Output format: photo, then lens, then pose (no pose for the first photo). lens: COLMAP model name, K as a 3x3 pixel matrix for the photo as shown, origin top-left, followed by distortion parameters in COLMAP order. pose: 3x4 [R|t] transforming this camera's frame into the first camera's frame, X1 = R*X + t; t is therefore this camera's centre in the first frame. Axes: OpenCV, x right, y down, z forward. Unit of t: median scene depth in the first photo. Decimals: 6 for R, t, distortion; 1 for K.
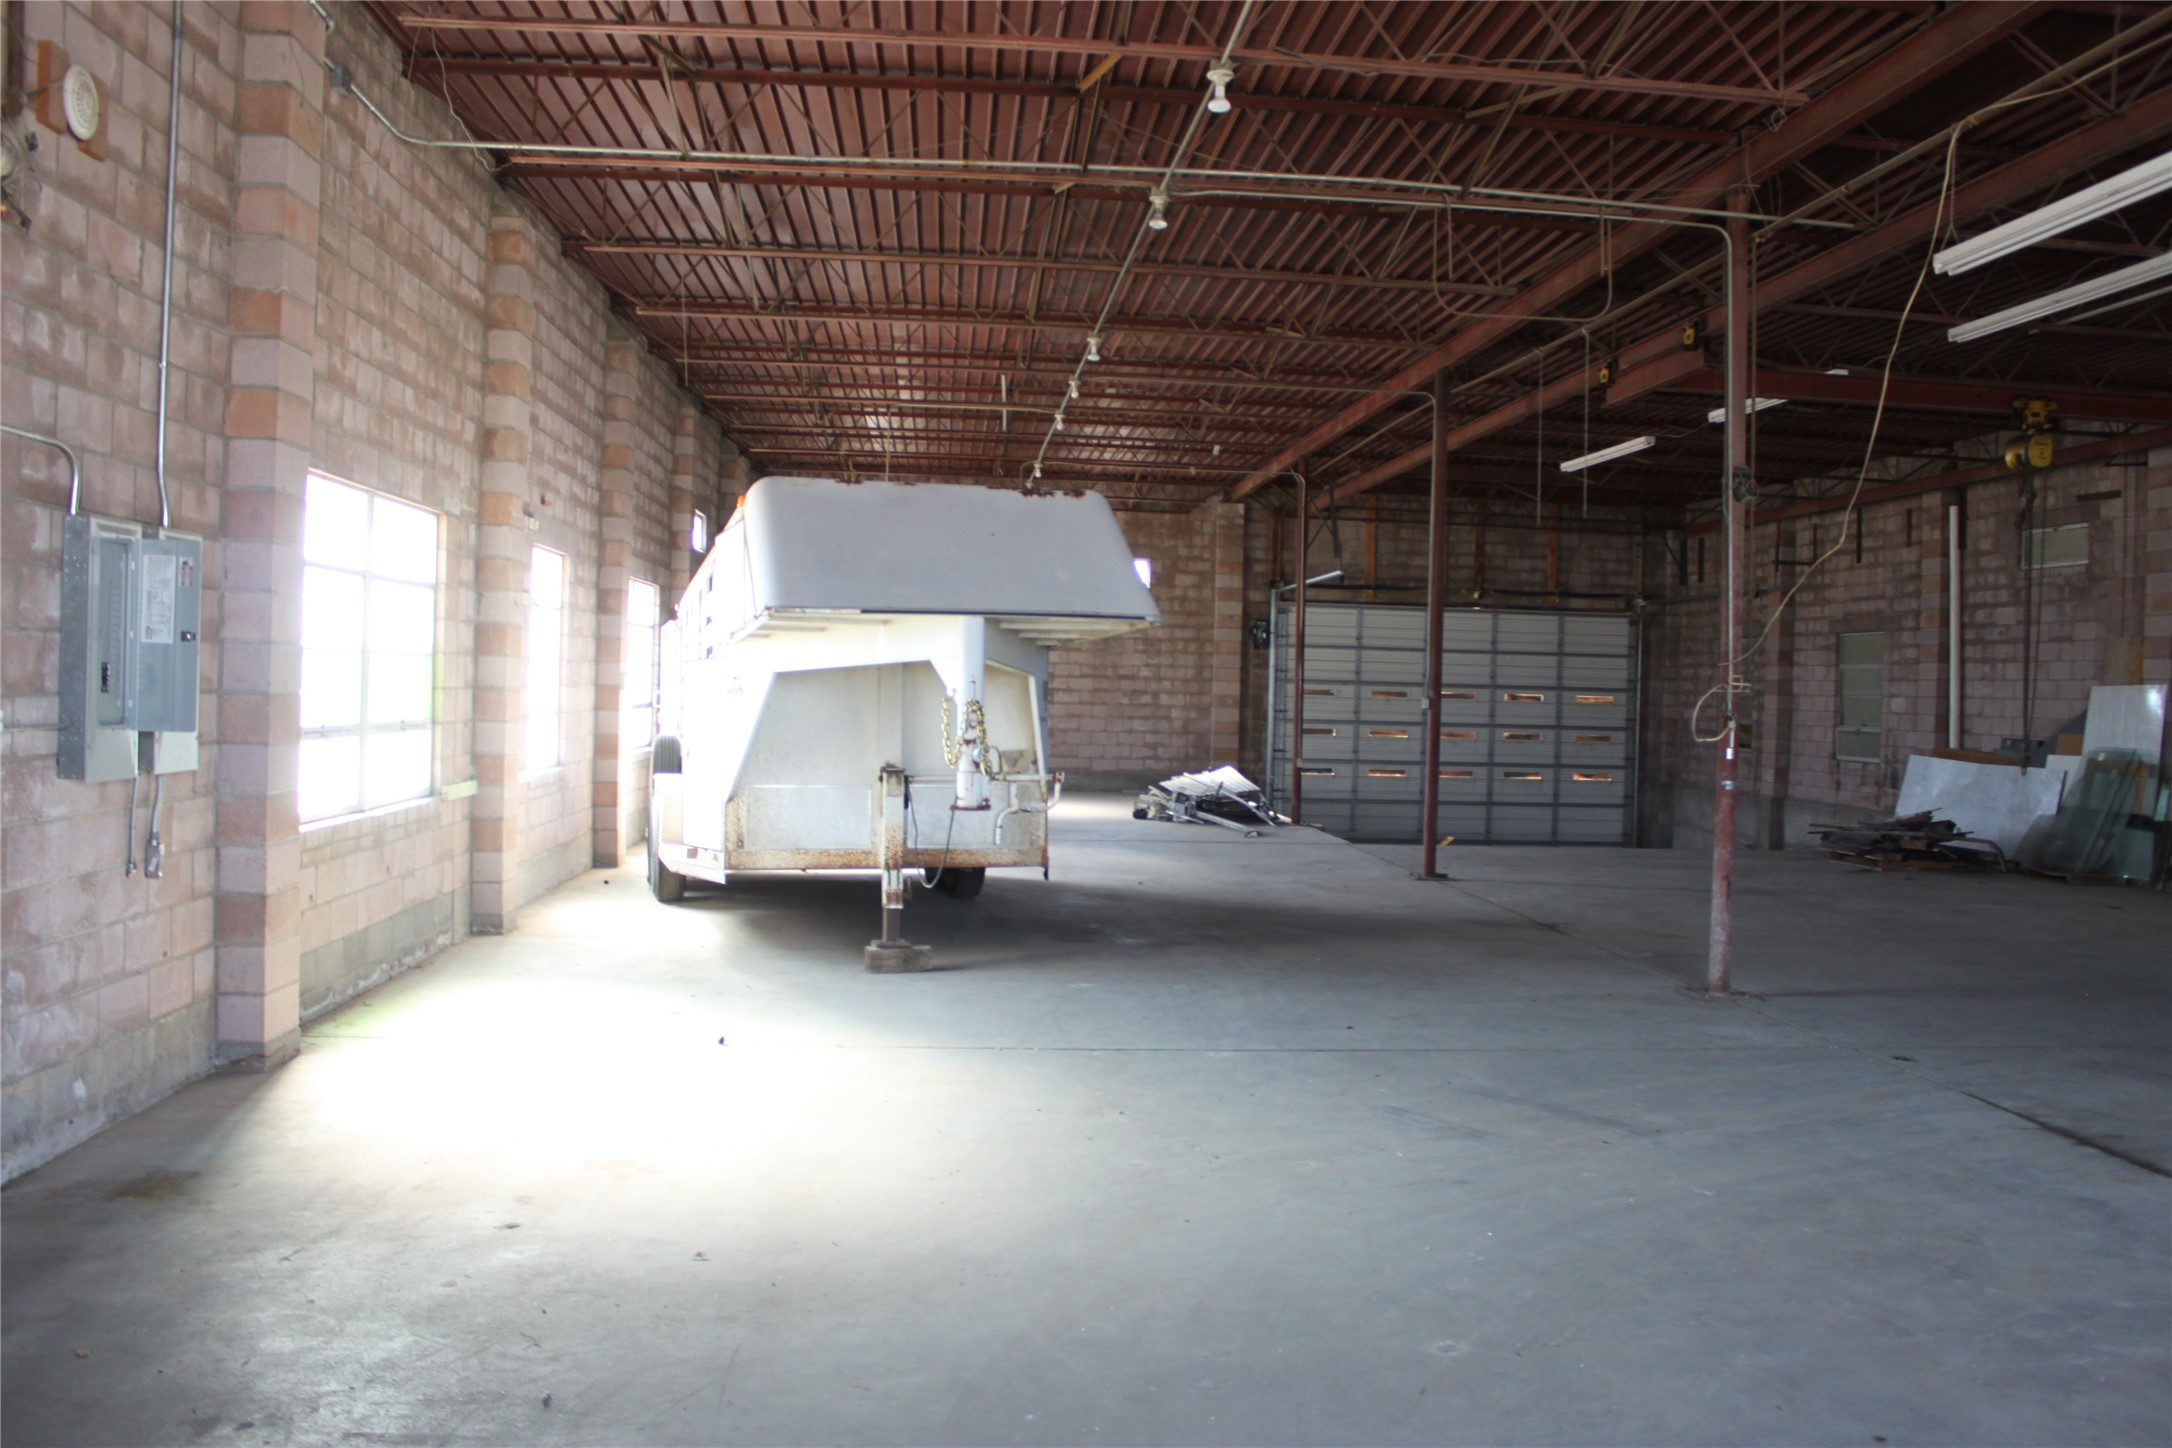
lens RADIAL K [[1811.6, 0, 1085.3], [0, 1811.6, 716.3], [0, 0, 1]] dist [-0.163829, 0.148520]
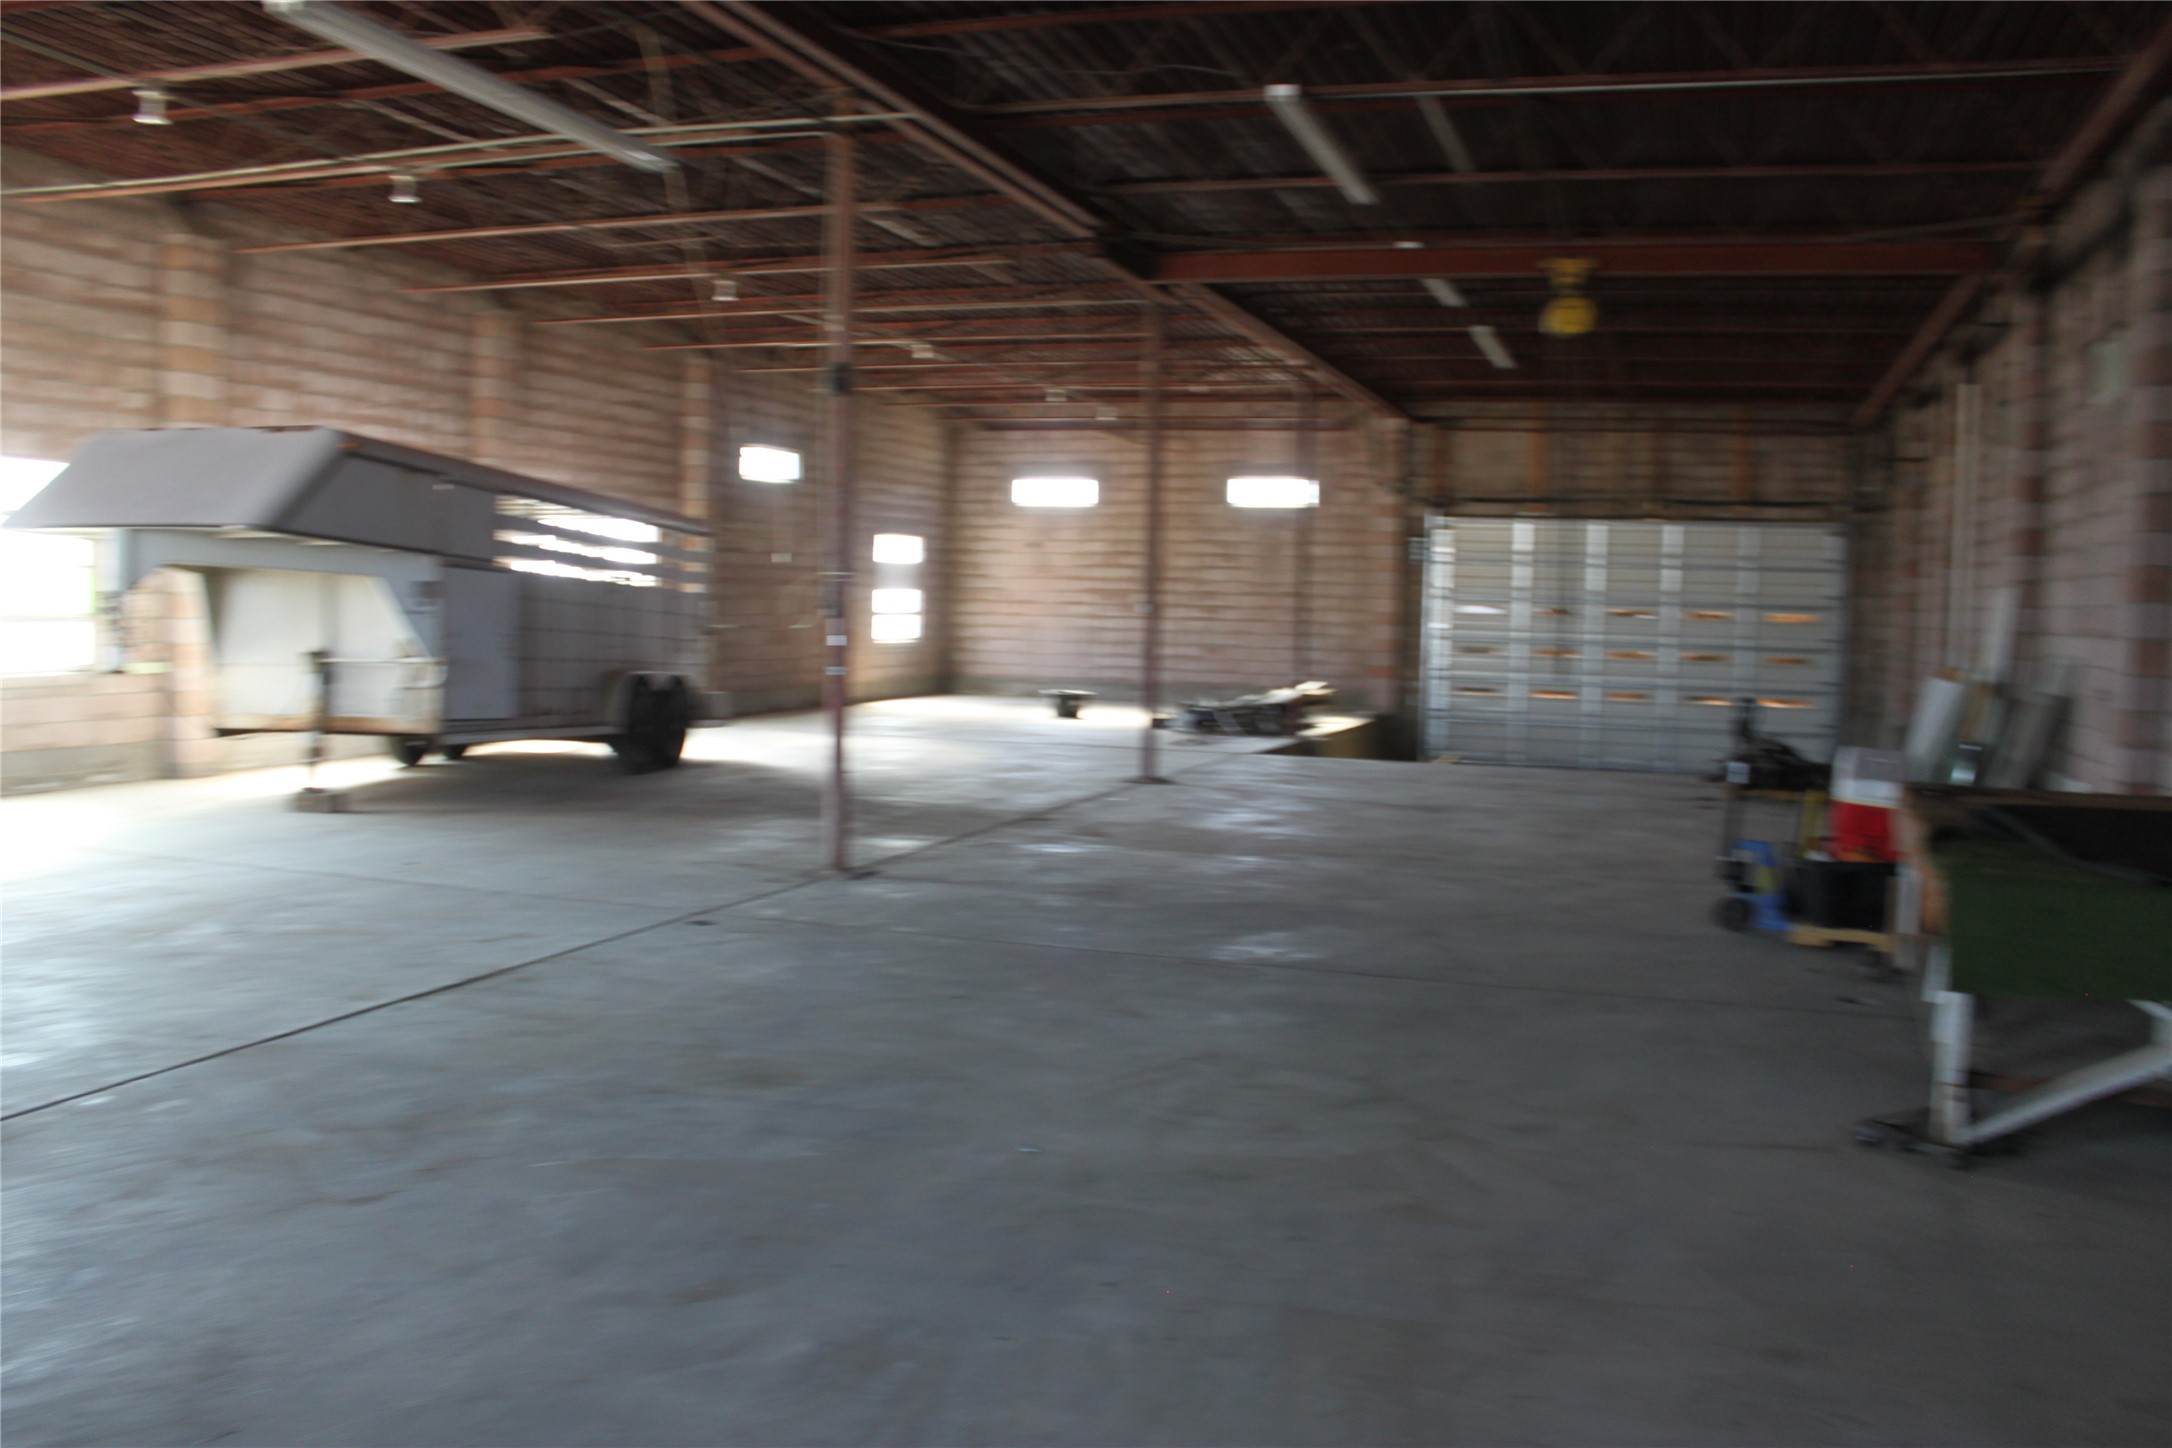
lens RADIAL K [[1811.6, 0, 1103.3], [0, 1811.6, 721.6], [0, 0, 1]] dist [-0.163829, 0.148520]
pose [[0.914981, 0.022908, -0.402846, 0.337178], [-0.007131, 0.999149, 0.040619, 0.008941], [0.403433, -0.034293, 0.914366, 0.034677]]
